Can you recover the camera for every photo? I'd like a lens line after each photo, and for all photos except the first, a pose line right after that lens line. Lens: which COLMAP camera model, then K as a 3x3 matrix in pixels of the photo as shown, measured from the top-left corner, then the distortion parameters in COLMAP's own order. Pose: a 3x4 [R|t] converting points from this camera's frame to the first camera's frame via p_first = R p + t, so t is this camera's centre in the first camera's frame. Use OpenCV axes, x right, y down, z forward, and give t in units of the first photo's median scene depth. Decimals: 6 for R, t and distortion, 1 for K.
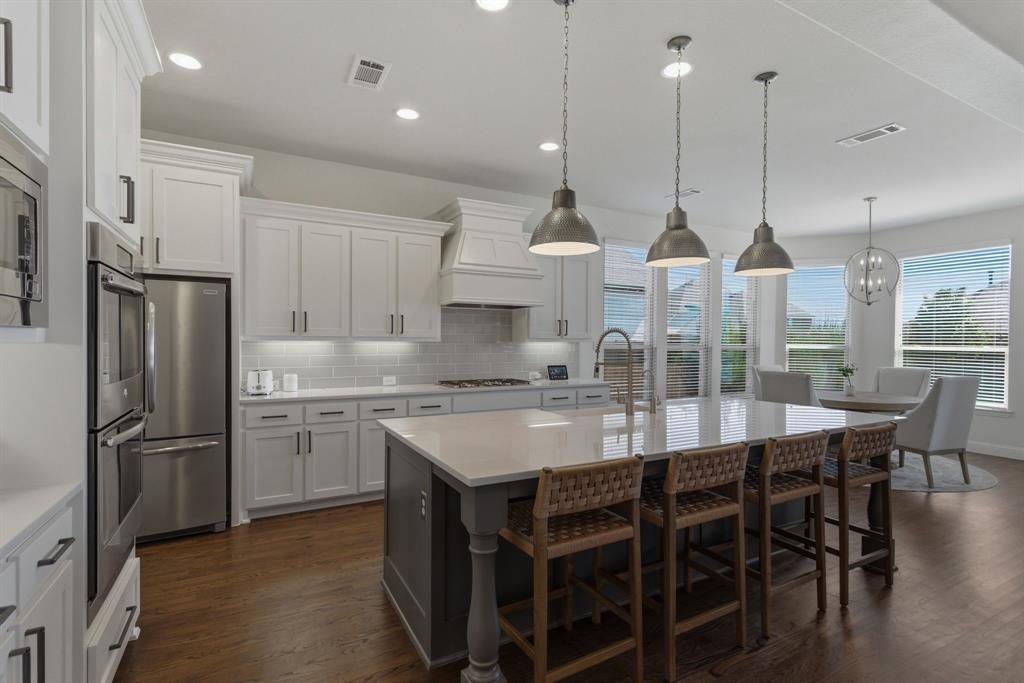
lens RADIAL K [[462.7, 0, 520.9], [0, 462.7, 349.7], [0, 0, 1]] dist [0.008410, 0.001677]
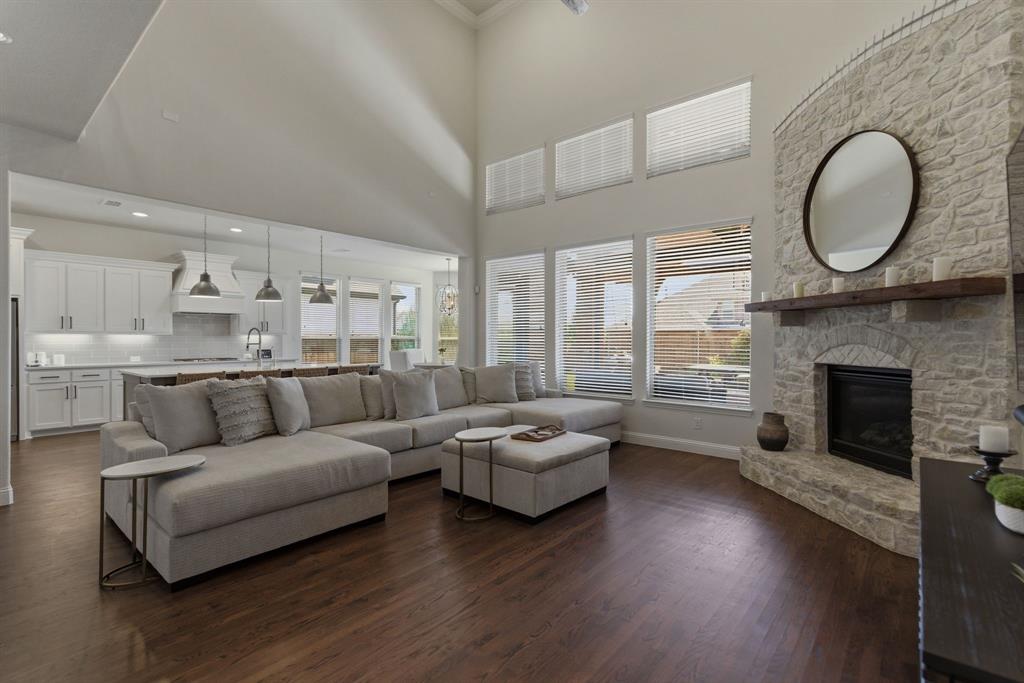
lens RADIAL K [[462.7, 0, 502.0], [0, 462.7, 342.3], [0, 0, 1]] dist [0.008410, 0.001677]
pose [[0.941095, -0.008106, 0.338044, 0.381402], [0.011316, 0.999908, -0.007526, 0.036388], [-0.337952, 0.010908, 0.941100, -0.984892]]
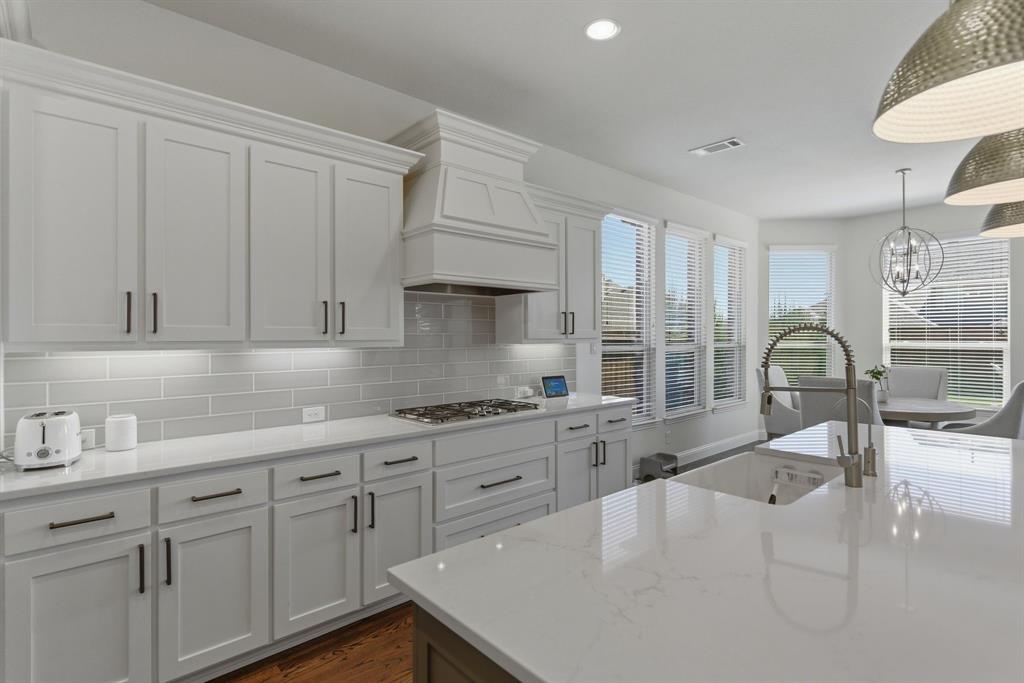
lens RADIAL K [[491.2, 0, 511.2], [0, 491.2, 338.5], [0, 0, 1]] dist [0.003903, 0.000165]
pose [[0.976132, -0.010763, 0.216909, -0.179180], [0.014778, 0.999748, -0.016898, -0.015371], [-0.216673, 0.019700, 0.976046, 0.347337]]
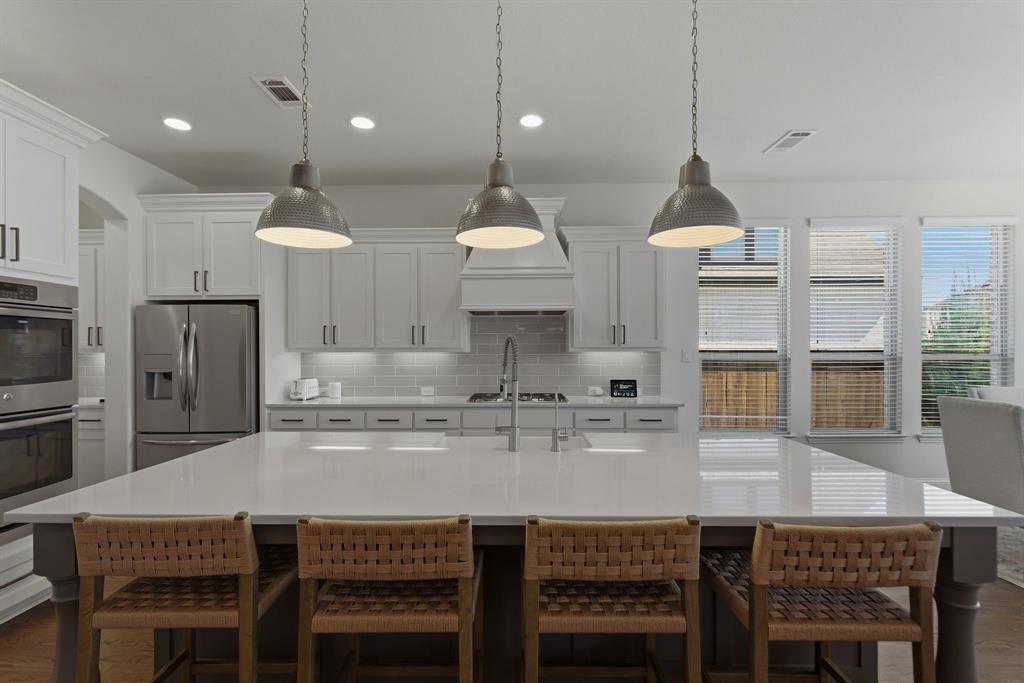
lens RADIAL K [[462.7, 0, 531.0], [0, 462.7, 344.5], [0, 0, 1]] dist [0.008410, 0.001677]
pose [[0.877607, -0.011443, -0.479244, 0.405193], [-0.002958, 0.999567, -0.029284, -0.005806], [0.479371, 0.027118, 0.877193, 0.234399]]
